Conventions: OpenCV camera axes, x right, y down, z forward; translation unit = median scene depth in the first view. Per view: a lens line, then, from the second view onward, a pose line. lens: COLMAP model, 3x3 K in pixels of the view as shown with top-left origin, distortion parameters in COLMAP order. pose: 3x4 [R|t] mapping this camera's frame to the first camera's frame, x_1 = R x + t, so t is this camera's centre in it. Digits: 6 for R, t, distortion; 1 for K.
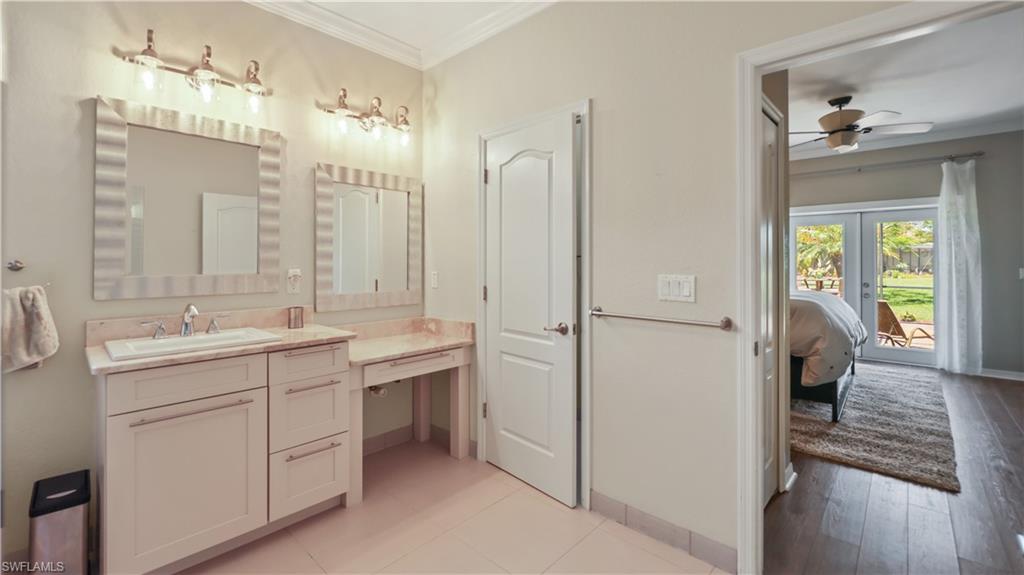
lens RADIAL K [[421.9, 0, 501.8], [0, 421.9, 262.4], [0, 0, 1]] dist [-0.013624, -0.003187]
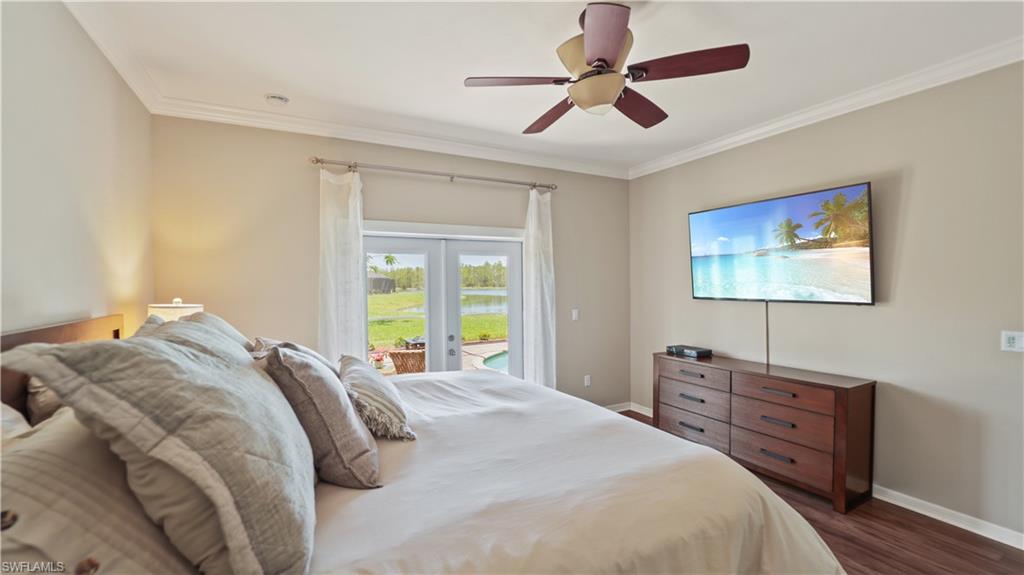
lens RADIAL K [[421.9, 0, 507.0], [0, 421.9, 294.3], [0, 0, 1]] dist [-0.013624, -0.003187]
pose [[0.302981, -0.030095, 0.952521, 0.222417], [0.008146, 0.999547, 0.028990, -0.051722], [-0.952962, -0.001024, 0.303088, 0.791755]]
